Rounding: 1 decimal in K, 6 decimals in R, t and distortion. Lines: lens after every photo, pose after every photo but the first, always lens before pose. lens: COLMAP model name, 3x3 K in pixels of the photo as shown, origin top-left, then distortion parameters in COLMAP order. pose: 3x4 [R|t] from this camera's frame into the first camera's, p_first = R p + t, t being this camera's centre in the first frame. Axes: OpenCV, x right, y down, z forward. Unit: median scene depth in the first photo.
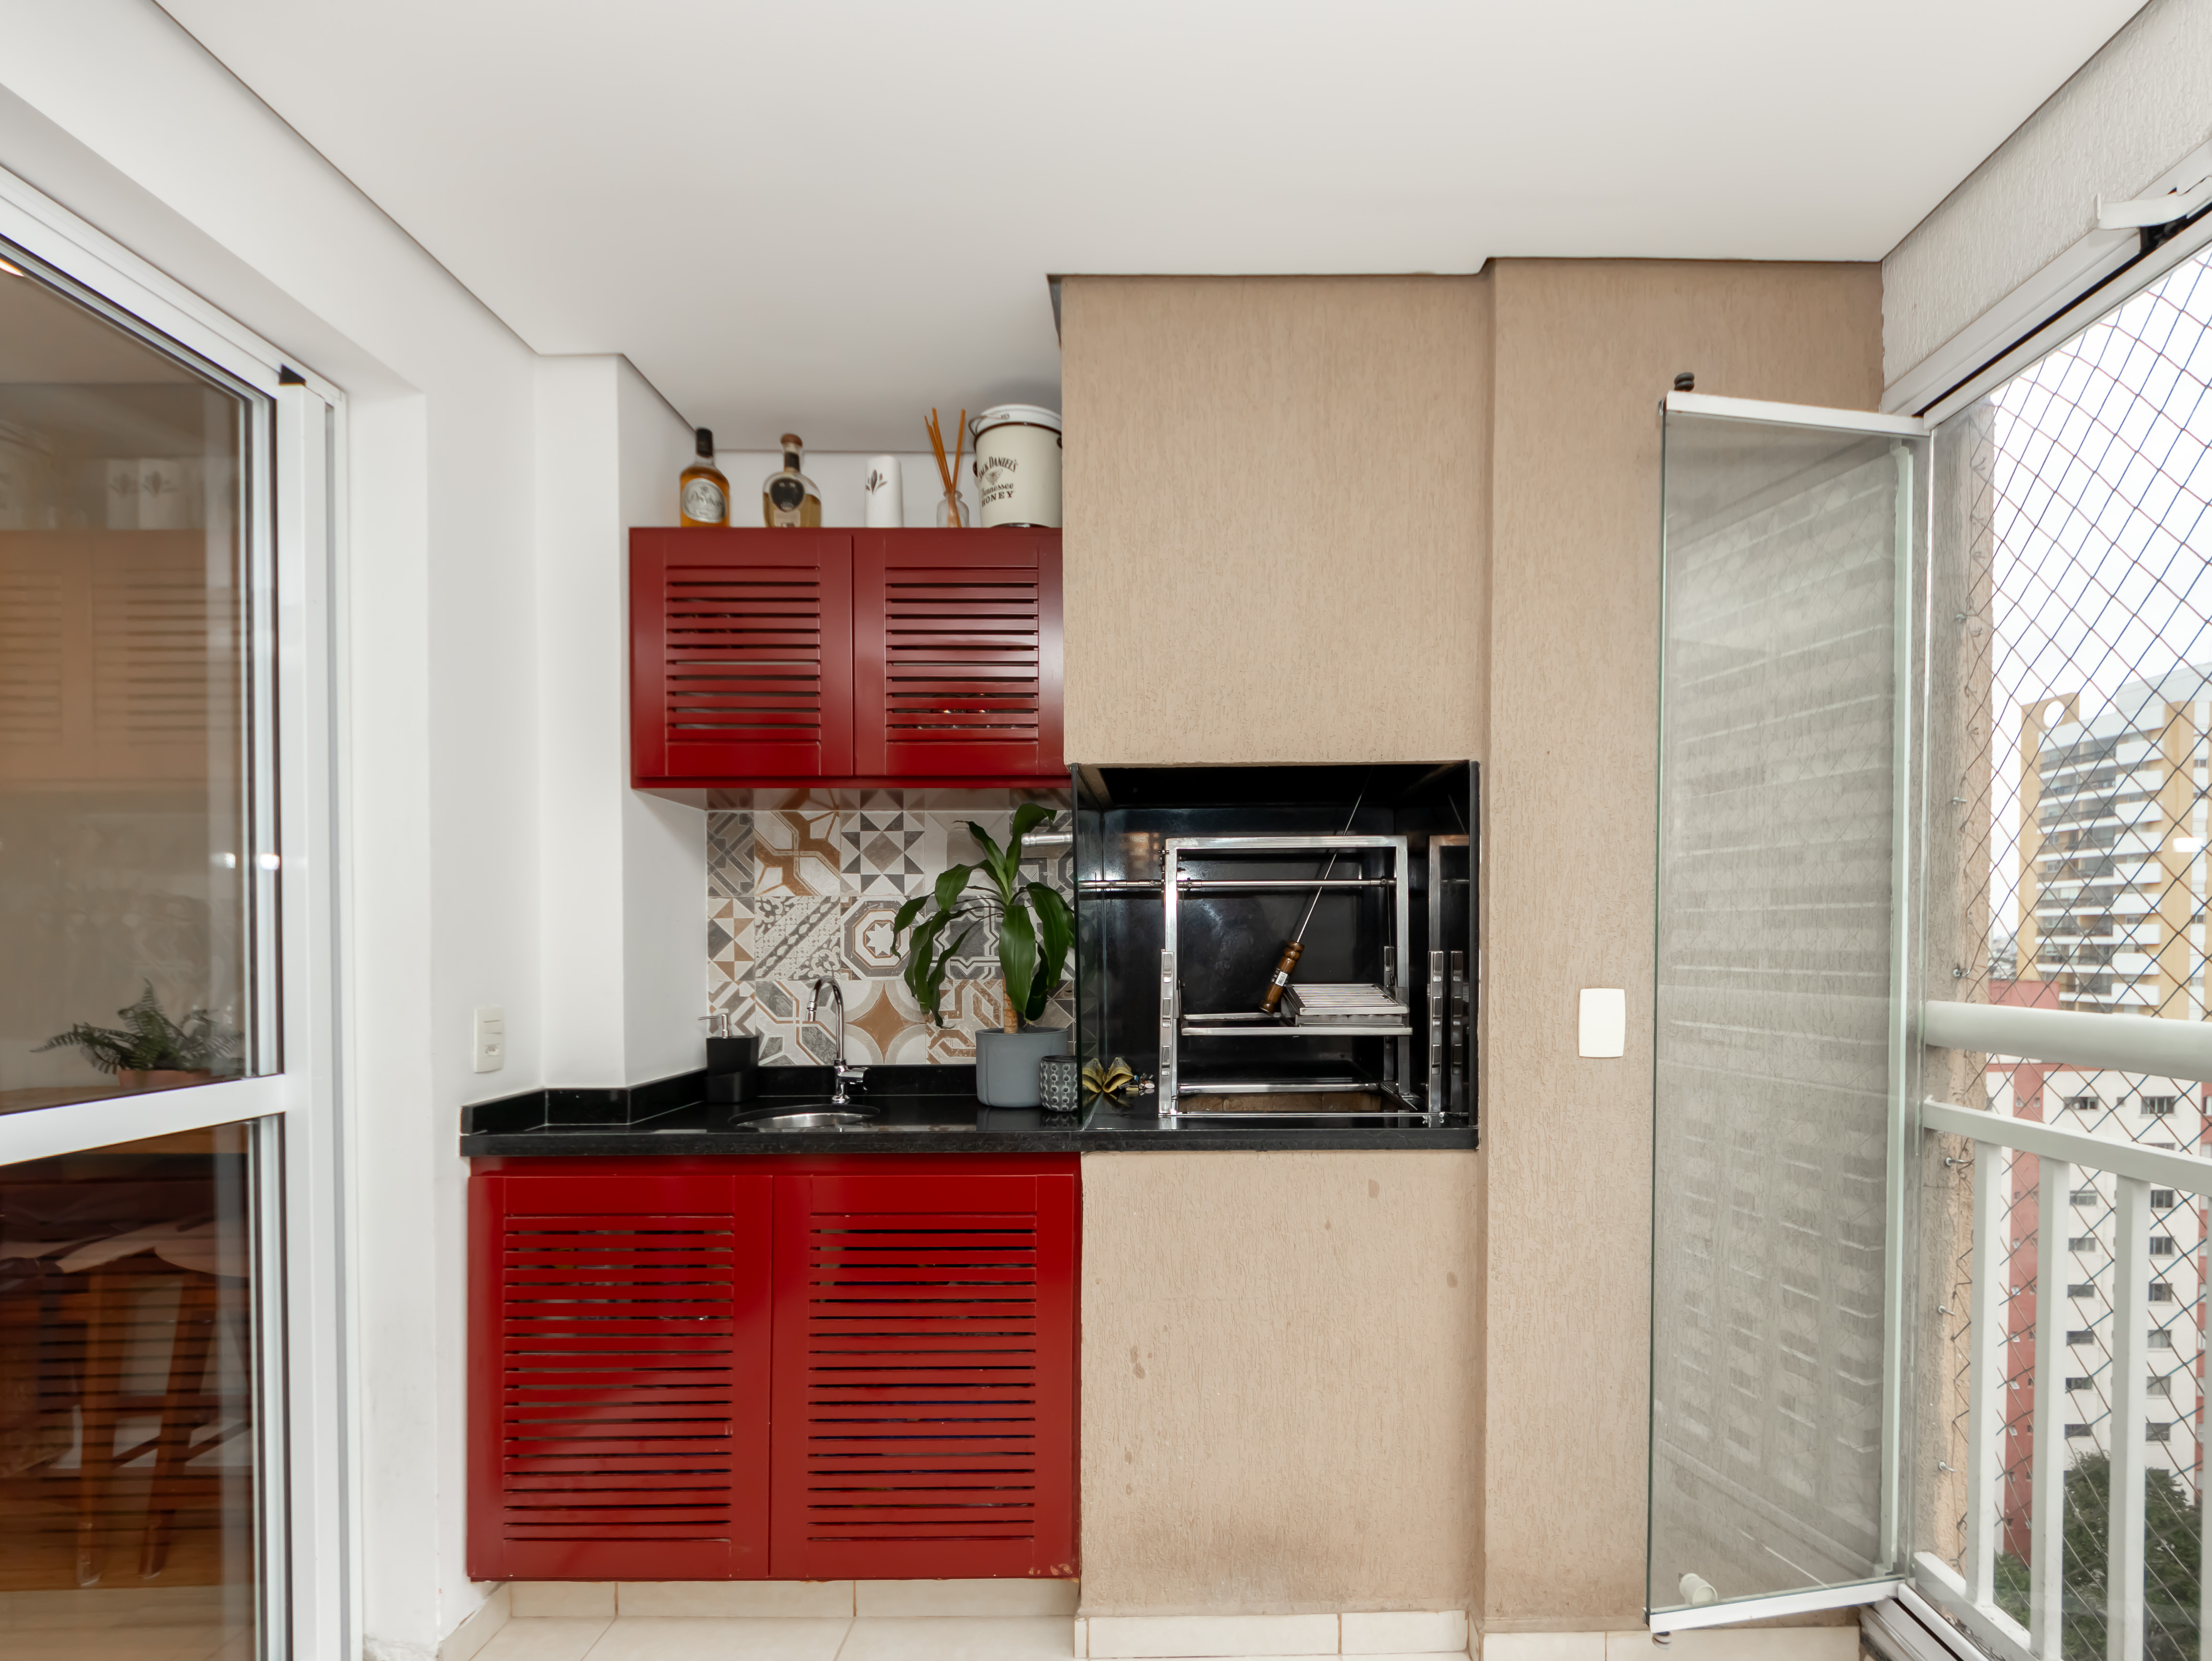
lens RADIAL K [[951.8, 0, 1180.1], [0, 951.8, 958.5], [0, 0, 1]] dist [0.007125, -0.003233]
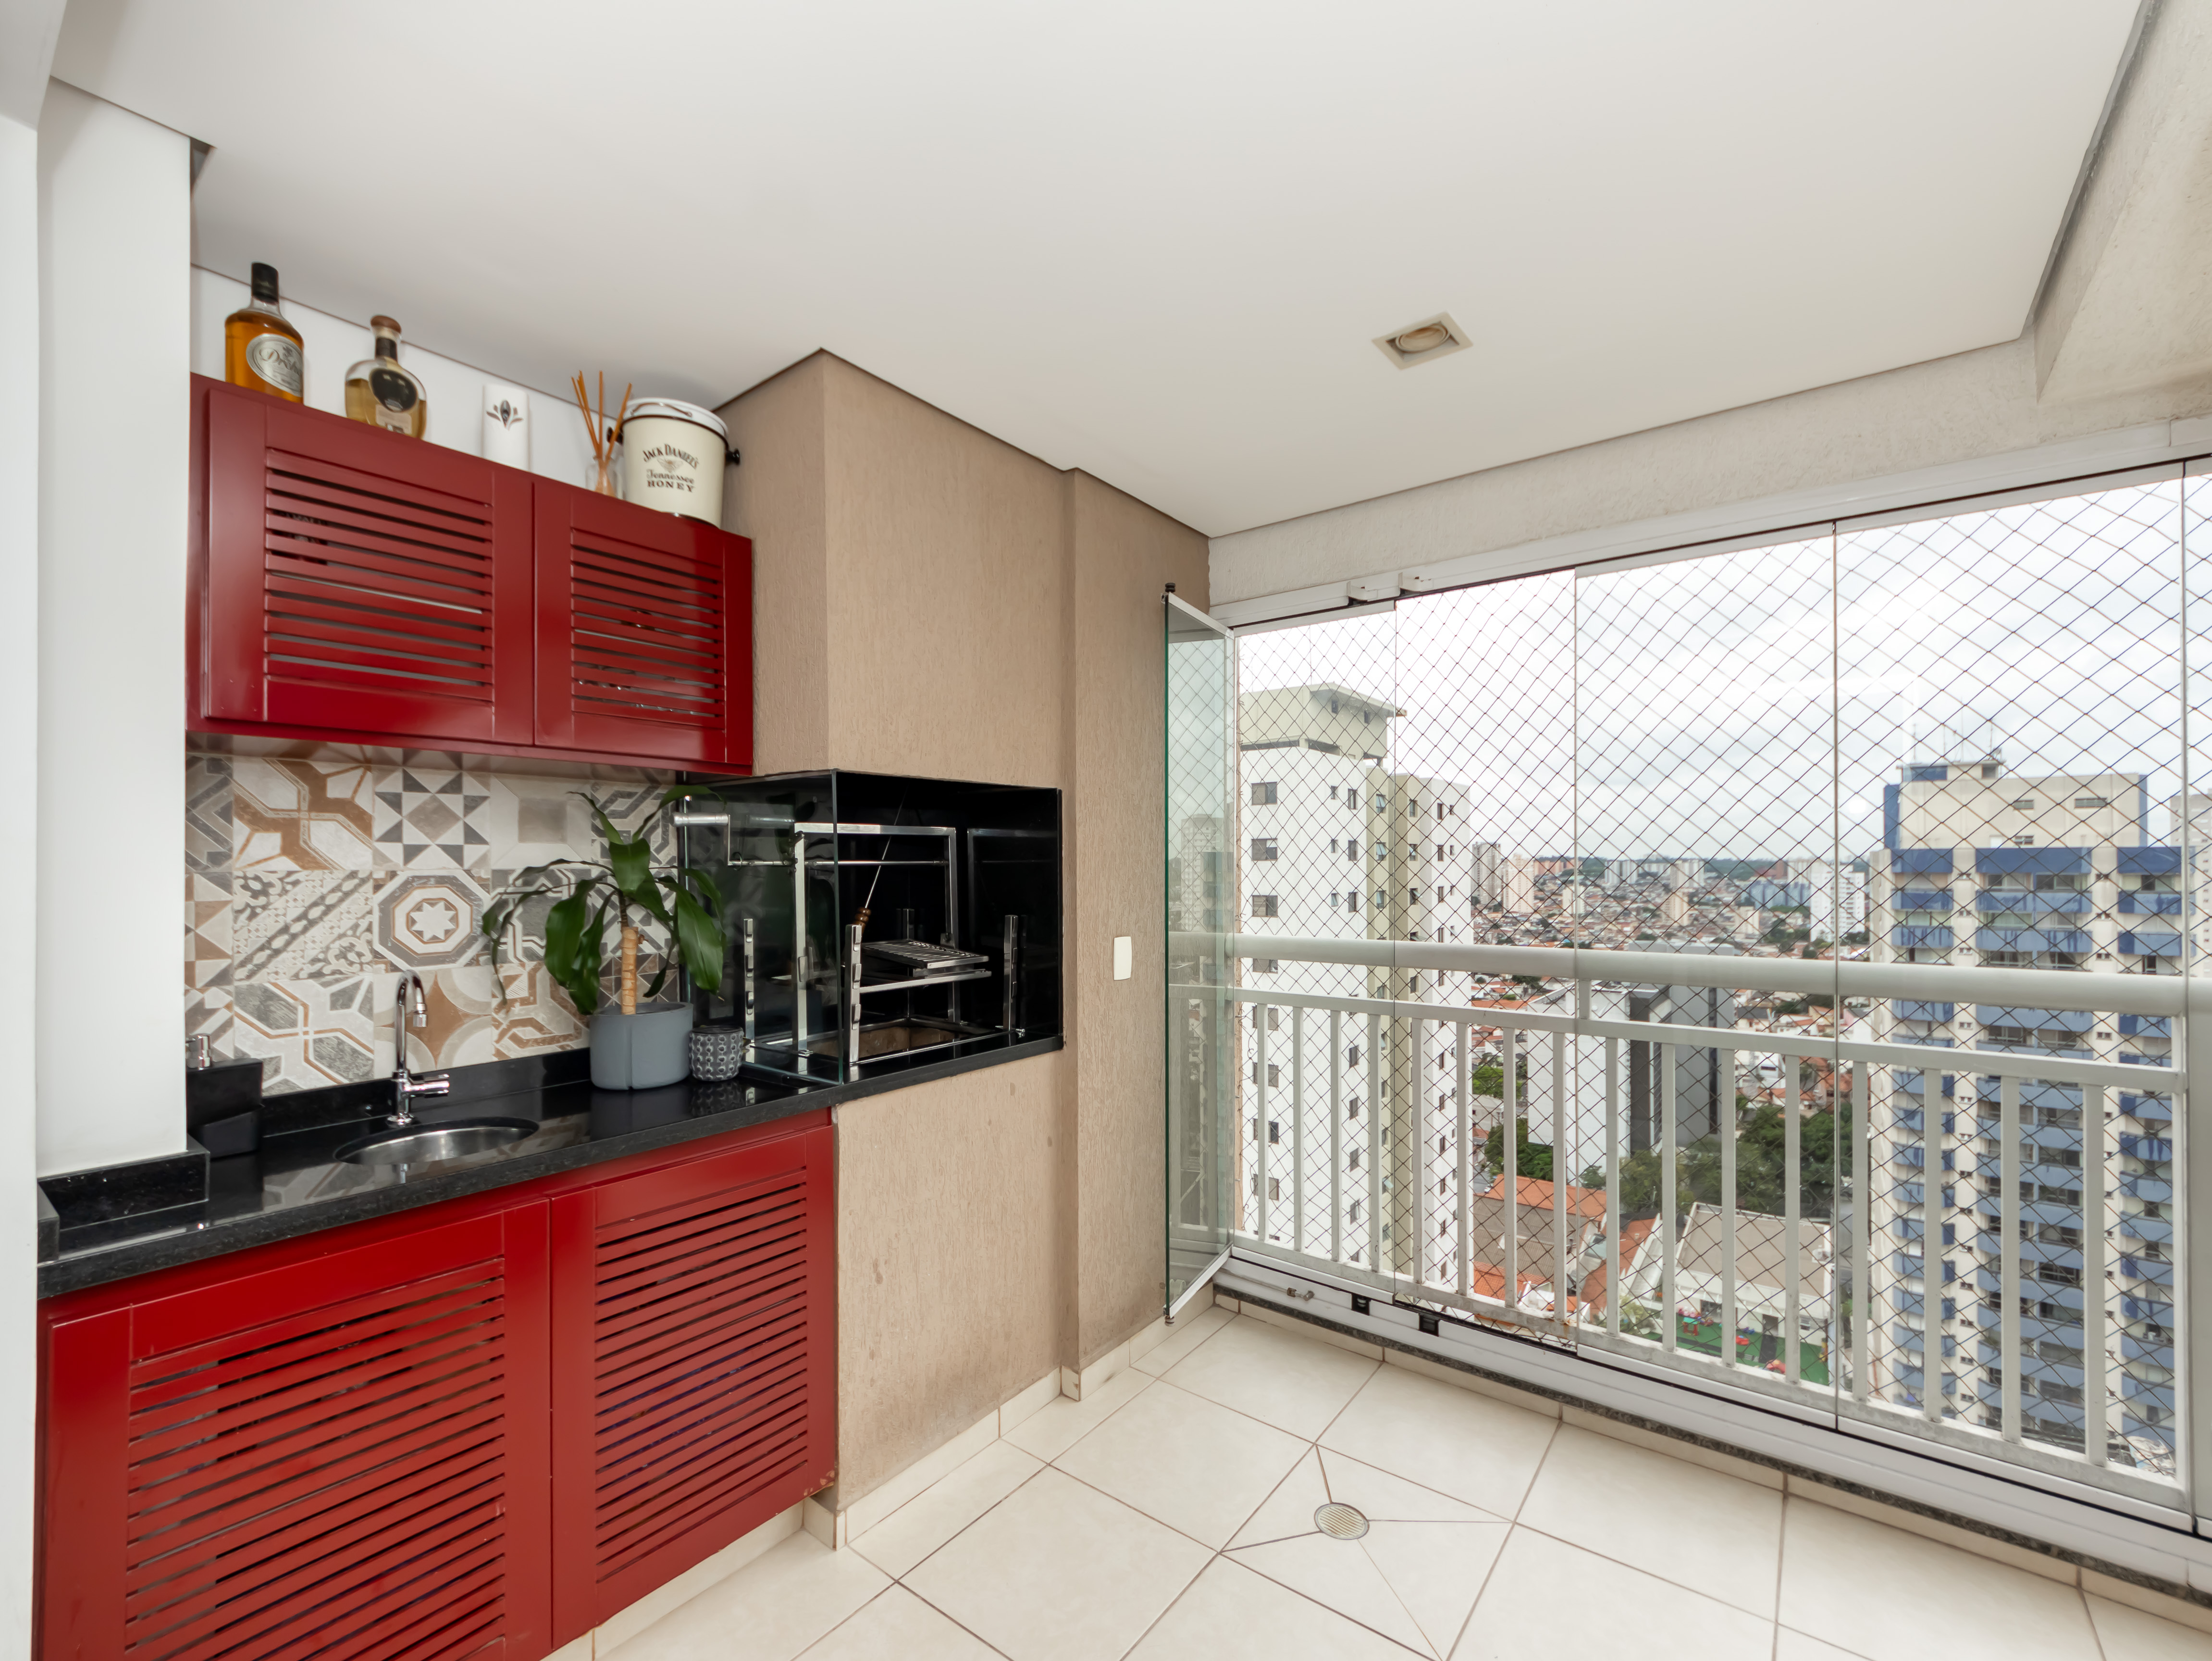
lens RADIAL K [[951.8, 0, 1032.1], [0, 951.8, 862.6], [0, 0, 1]] dist [0.007125, -0.003233]
pose [[0.651816, -0.000456, 0.758377, -0.610262], [0.016557, 0.999770, -0.013629, -0.051768], [-0.758196, 0.021440, 0.651674, 0.045320]]
